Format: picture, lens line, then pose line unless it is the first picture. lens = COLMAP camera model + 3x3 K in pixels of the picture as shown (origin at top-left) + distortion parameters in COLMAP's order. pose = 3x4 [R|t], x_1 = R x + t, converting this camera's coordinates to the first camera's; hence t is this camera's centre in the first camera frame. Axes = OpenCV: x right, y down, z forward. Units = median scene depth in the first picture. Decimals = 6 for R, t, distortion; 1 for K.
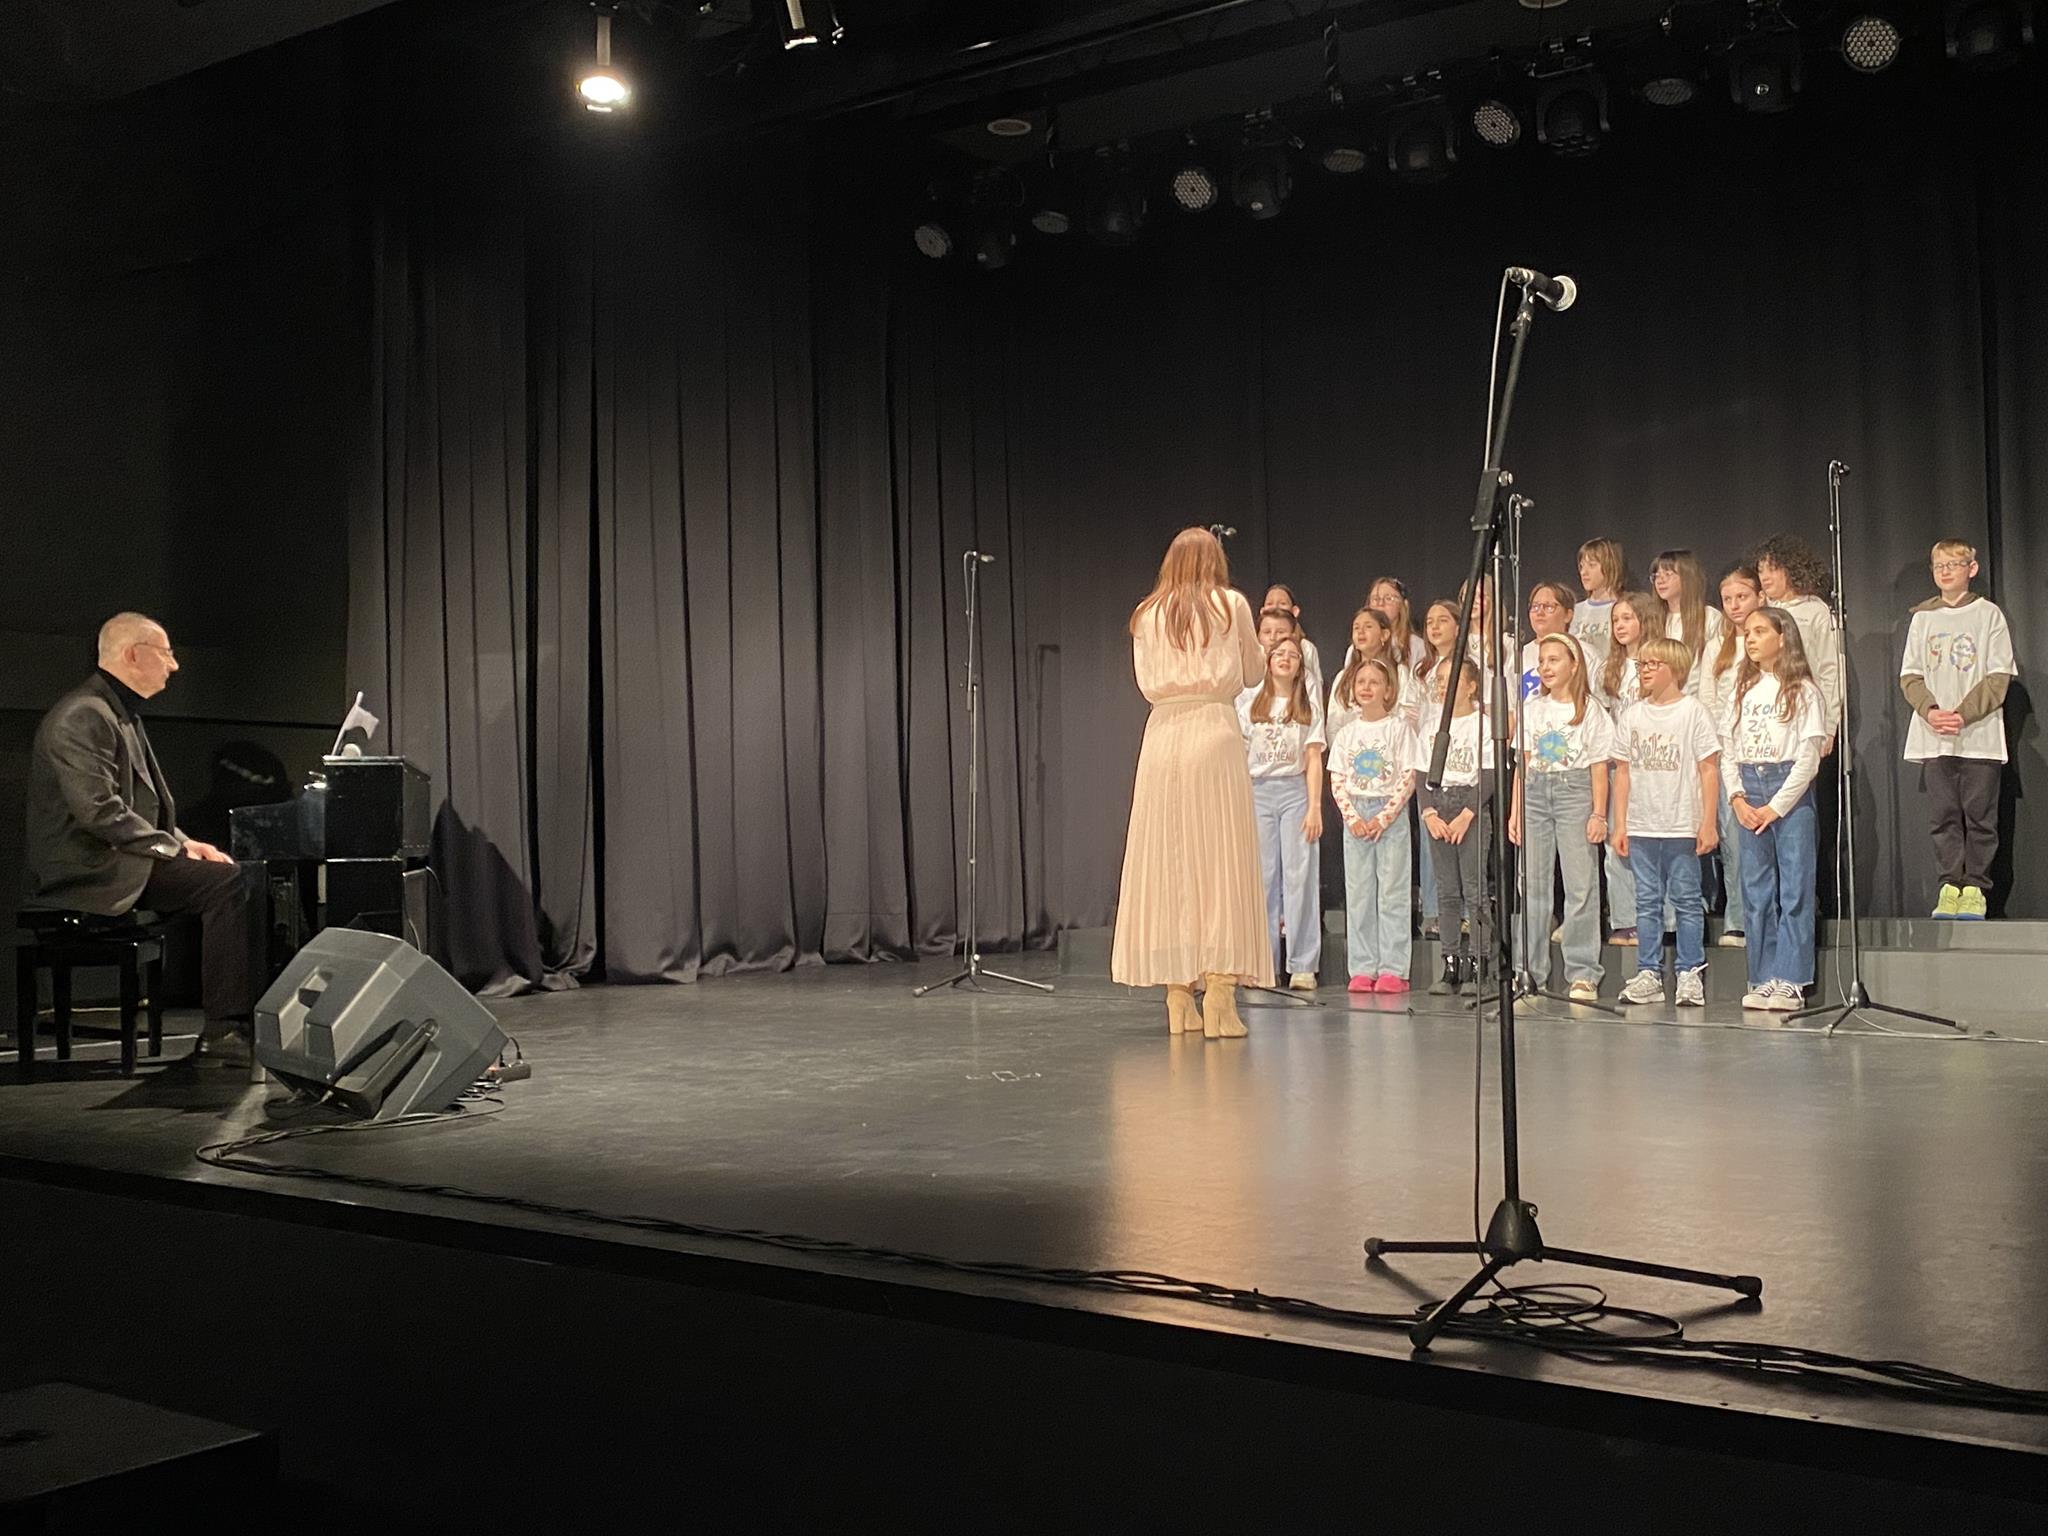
lens RADIAL K [[2055.0, 0, 1103.7], [0, 2055.0, 763.1], [0, 0, 1]] dist [0.122855, -0.298030]
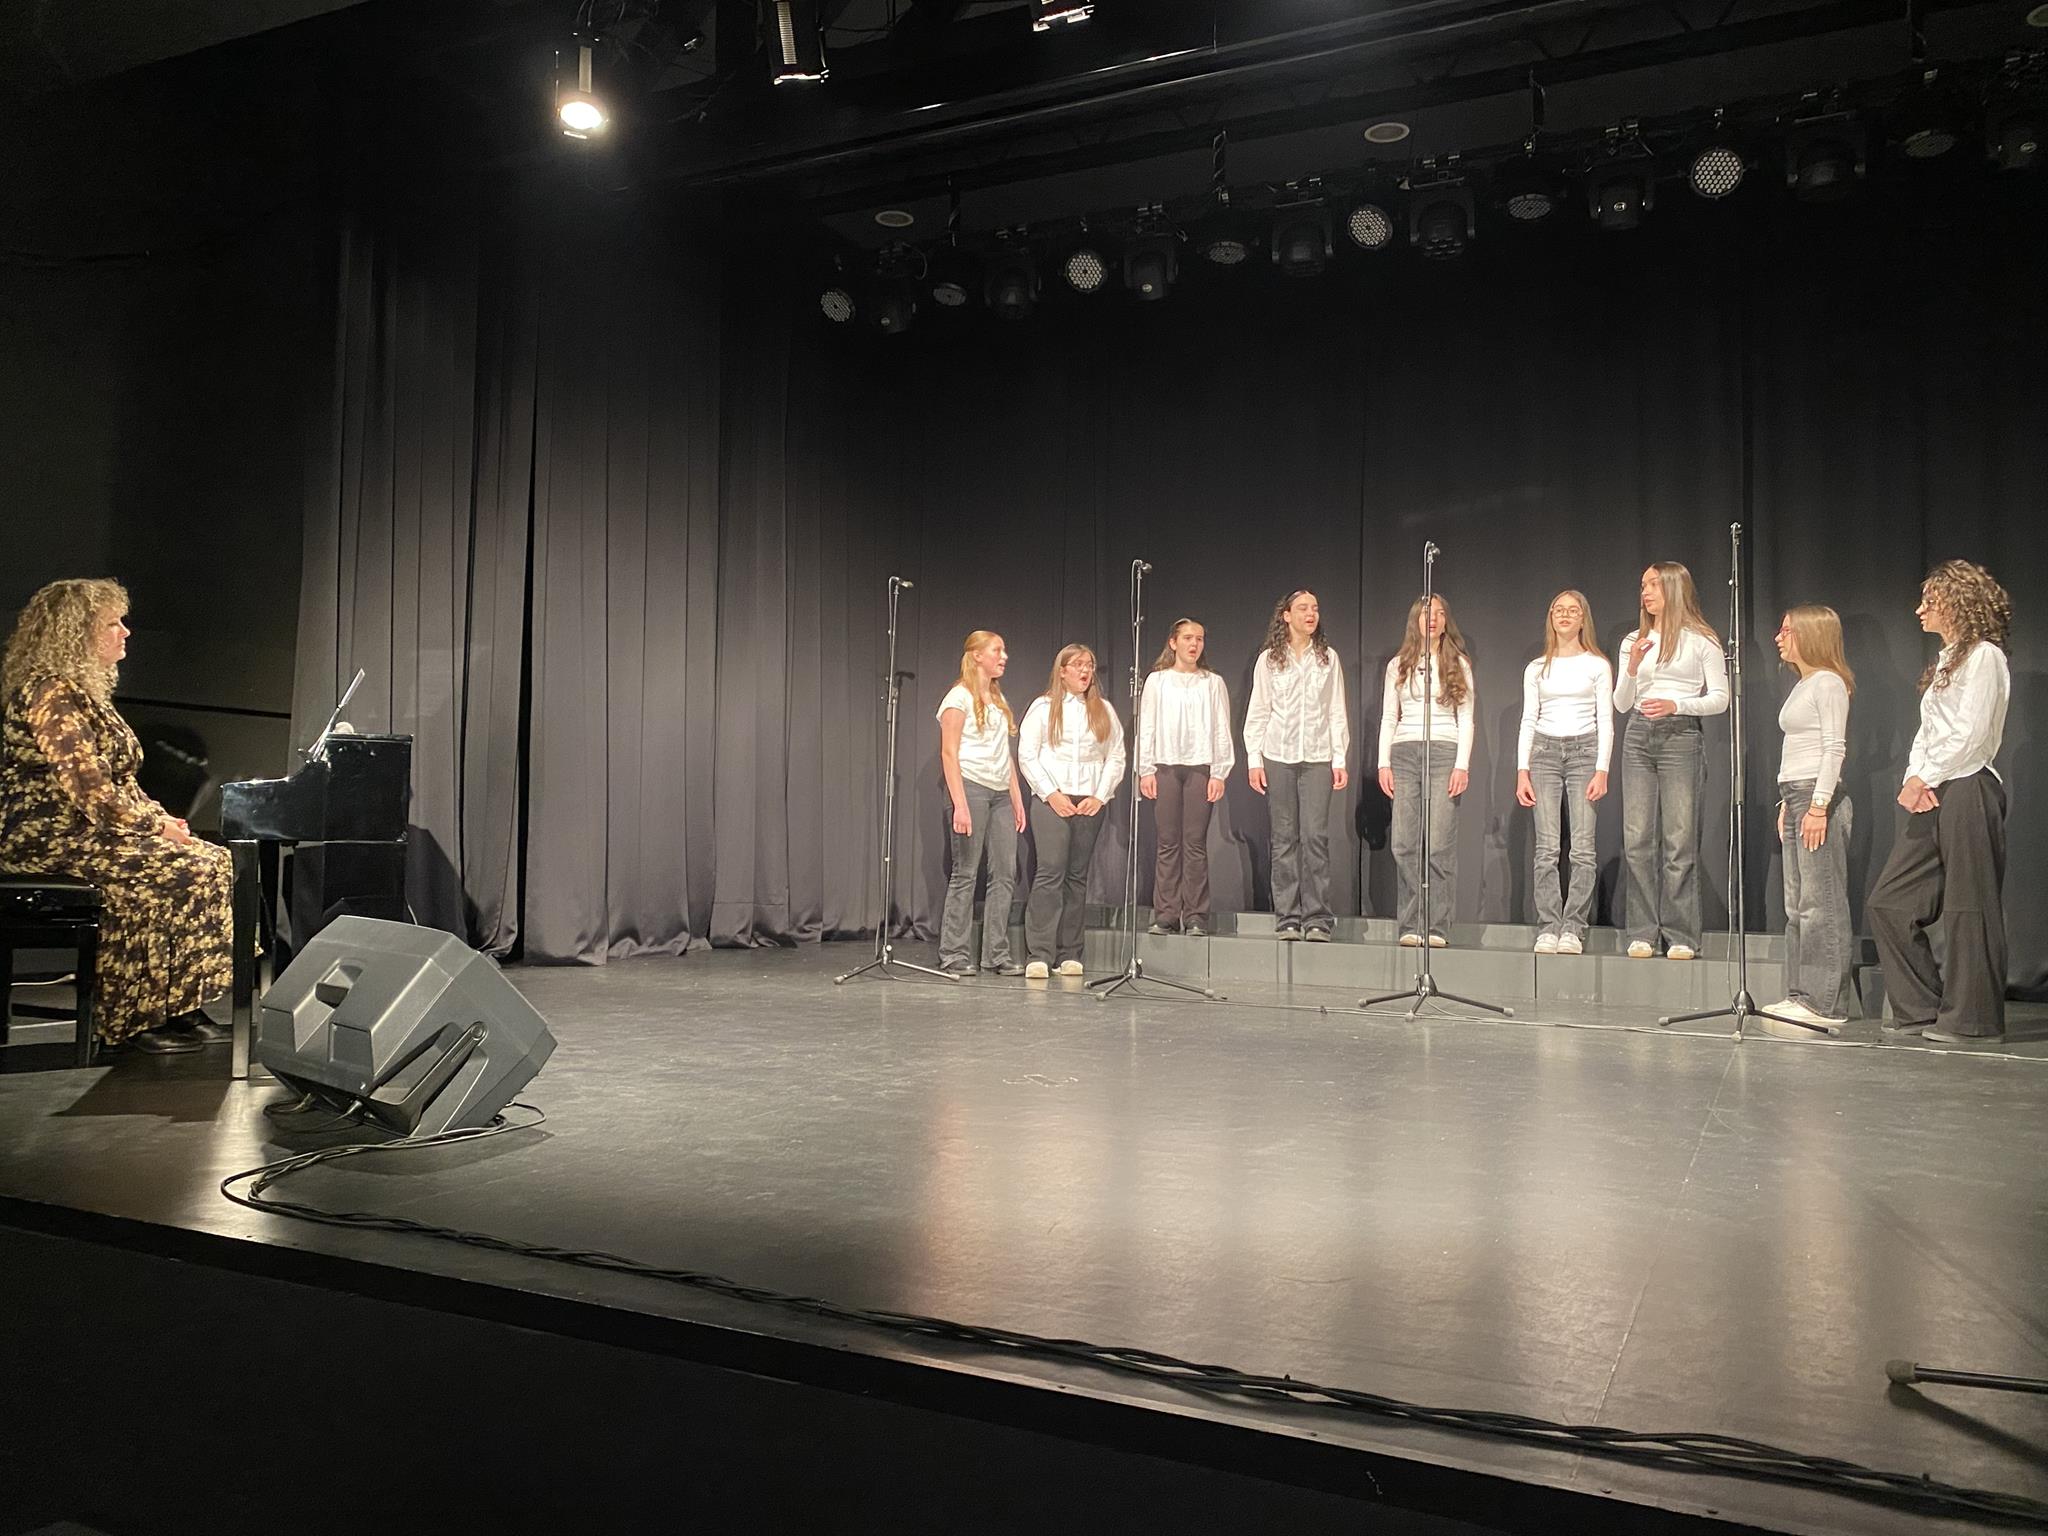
lens RADIAL K [[1574.9, 0, 1024.7], [0, 1574.9, 764.1], [0, 0, 1]] dist [0.047545, -0.068857]
pose [[0.989707, 0.035455, 0.138647, -0.116705], [-0.033456, 0.999300, -0.016722, 0.009227], [-0.139142, 0.011911, 0.990201, 0.176447]]
